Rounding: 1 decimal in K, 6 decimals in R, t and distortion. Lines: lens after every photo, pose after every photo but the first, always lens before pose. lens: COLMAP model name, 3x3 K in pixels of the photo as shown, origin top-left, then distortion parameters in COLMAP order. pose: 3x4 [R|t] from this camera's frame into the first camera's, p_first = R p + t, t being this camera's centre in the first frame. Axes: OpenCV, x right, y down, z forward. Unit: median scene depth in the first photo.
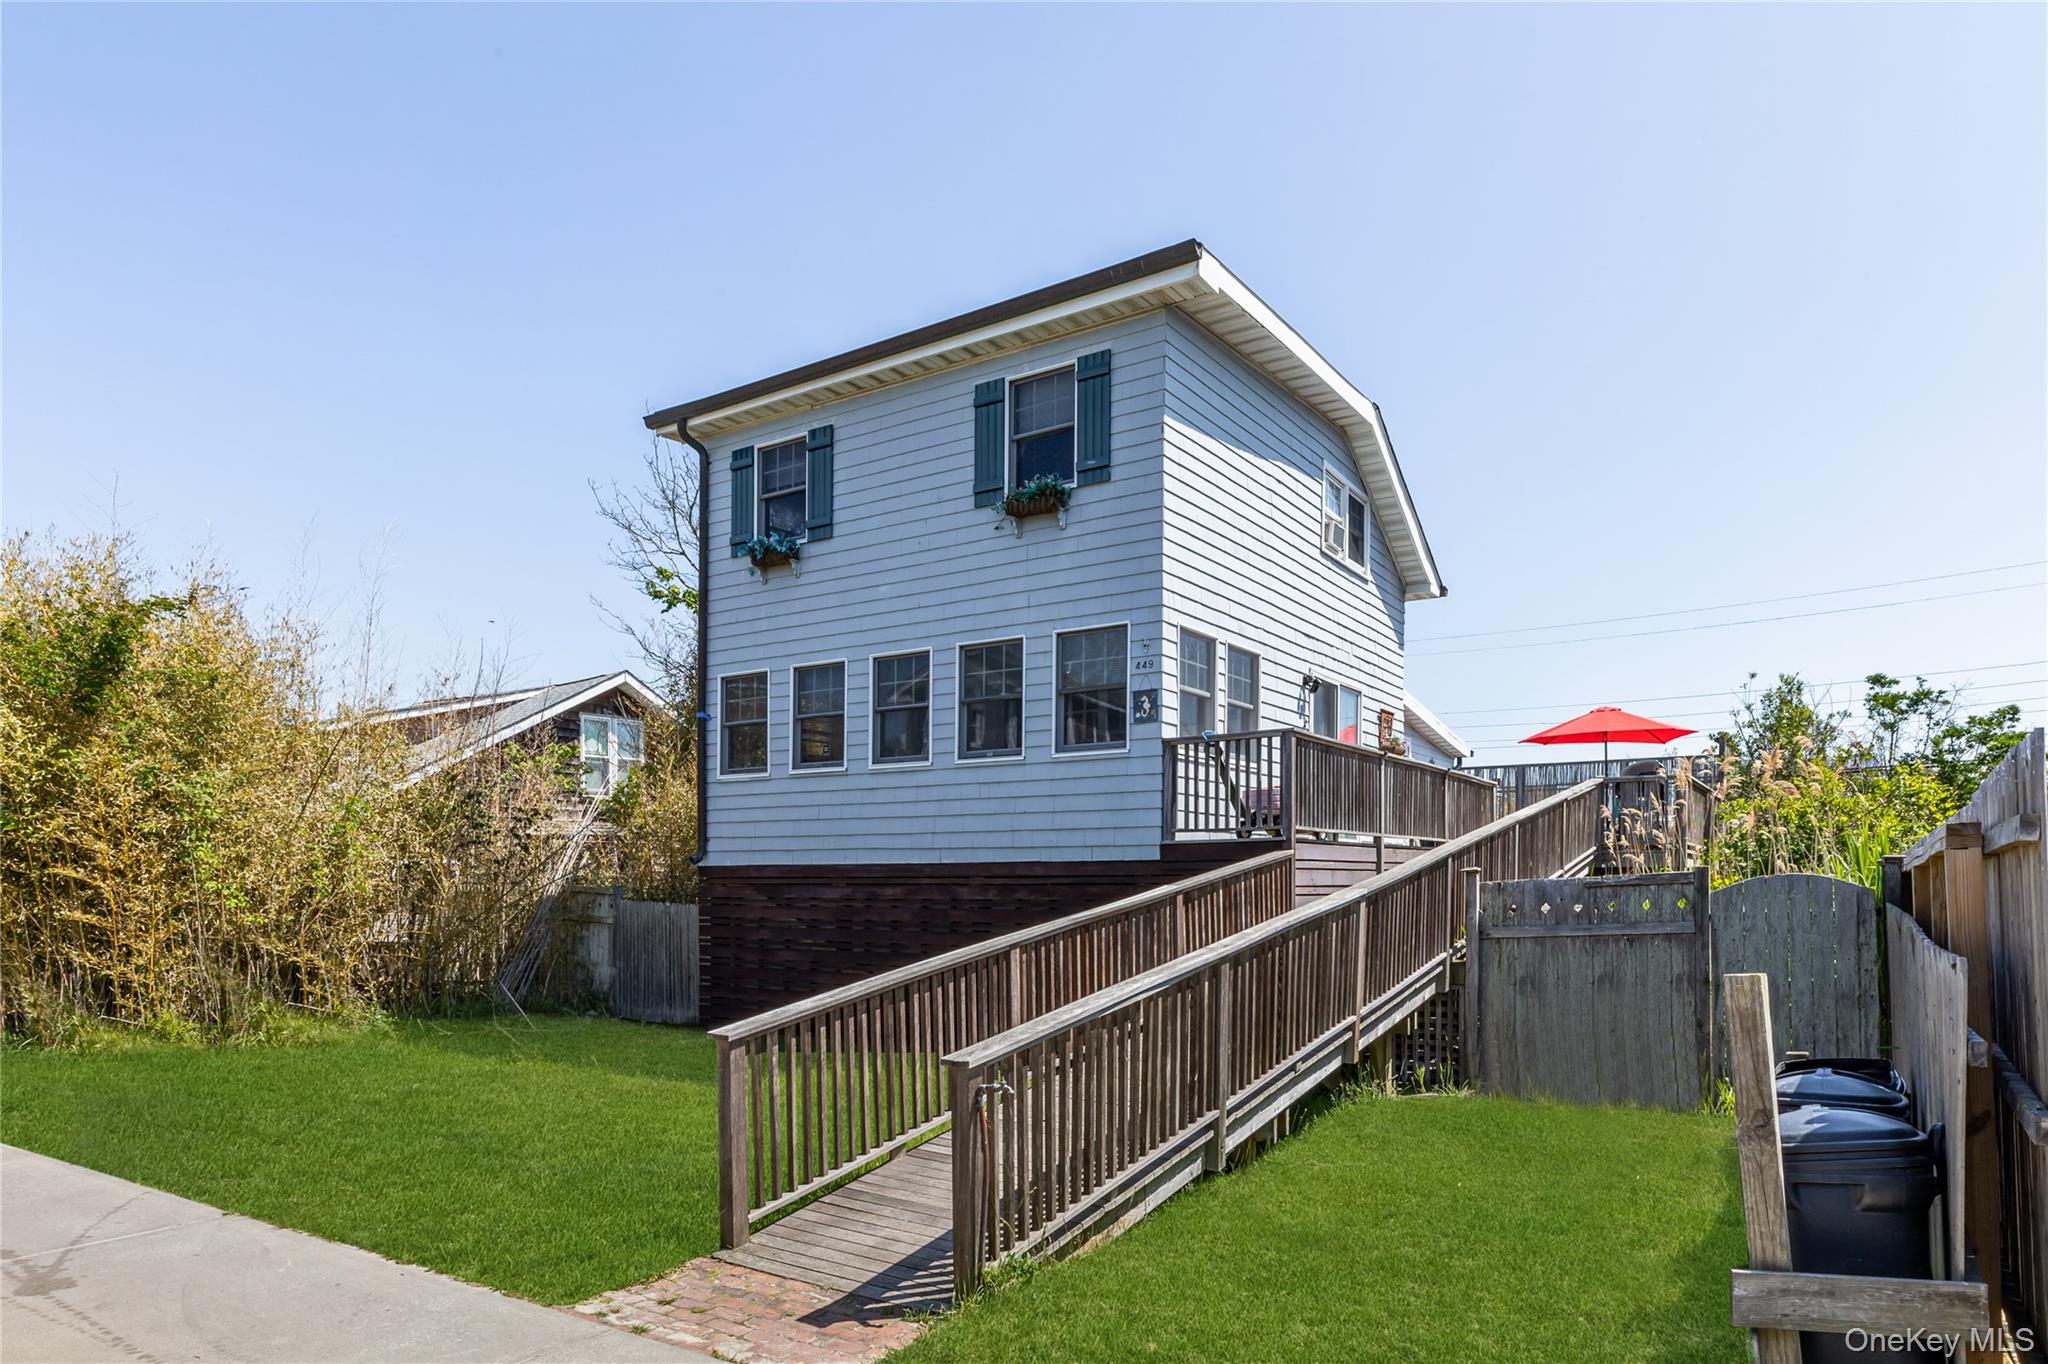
lens RADIAL K [[1233.8, 0, 1024.0], [0, 1233.8, 682.0], [0, 0, 1]] dist [-0.000495, -0.000064]
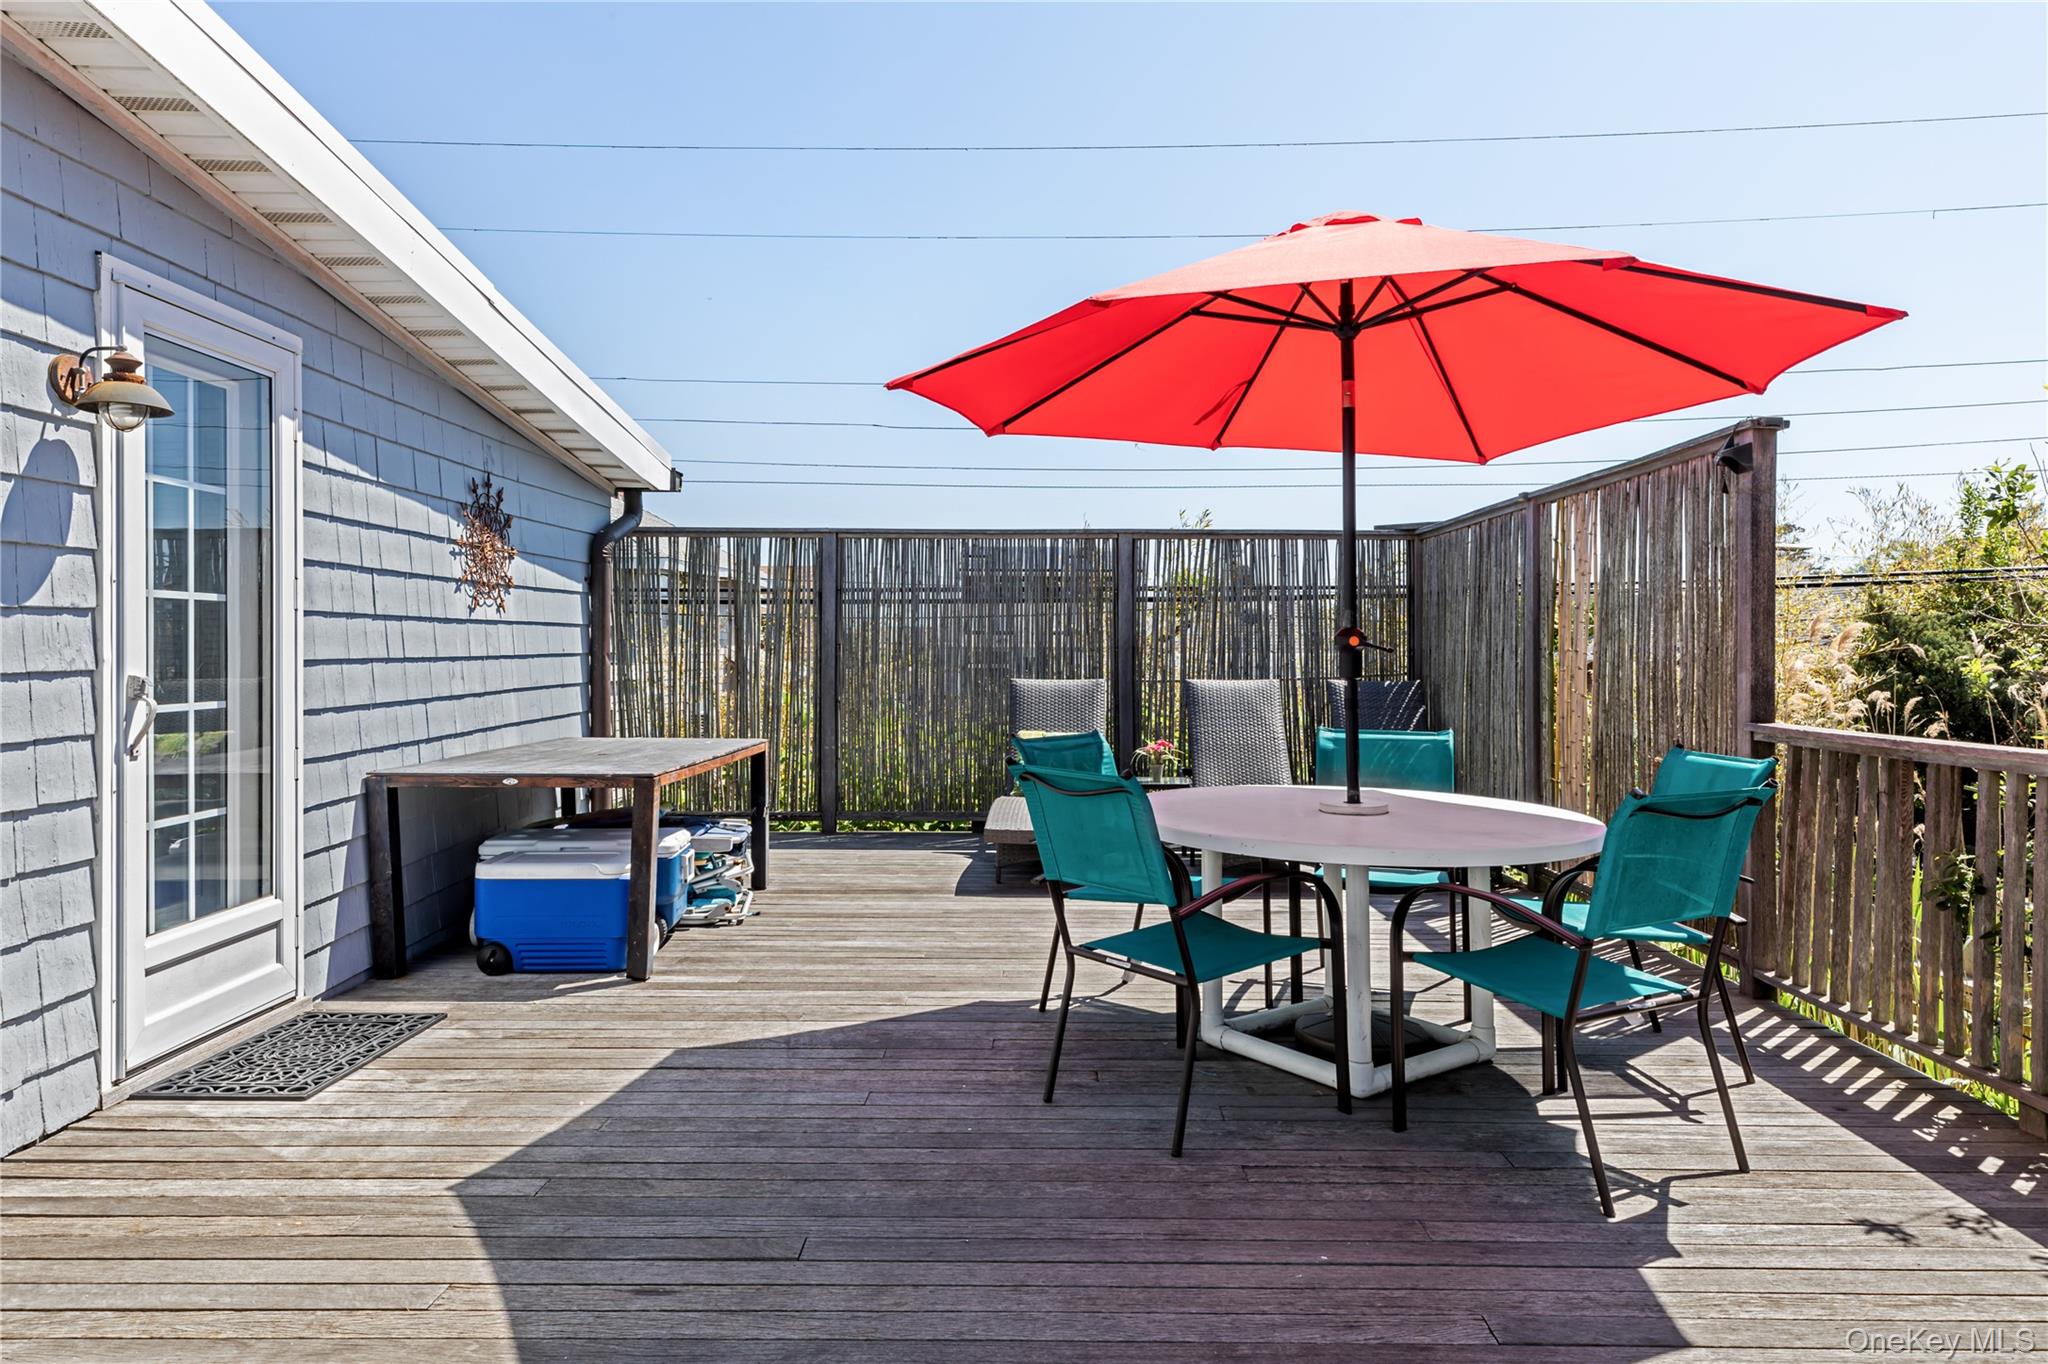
lens RADIAL K [[1175.4, 0, 1028.6], [0, 1175.4, 655.3], [0, 0, 1]] dist [0.001433, -0.001669]
pose [[0.827893, -0.005600, 0.560858, 0.277874], [-0.093637, 0.984537, 0.148049, 0.049734], [-0.553015, -0.175086, 0.814567, 0.727671]]
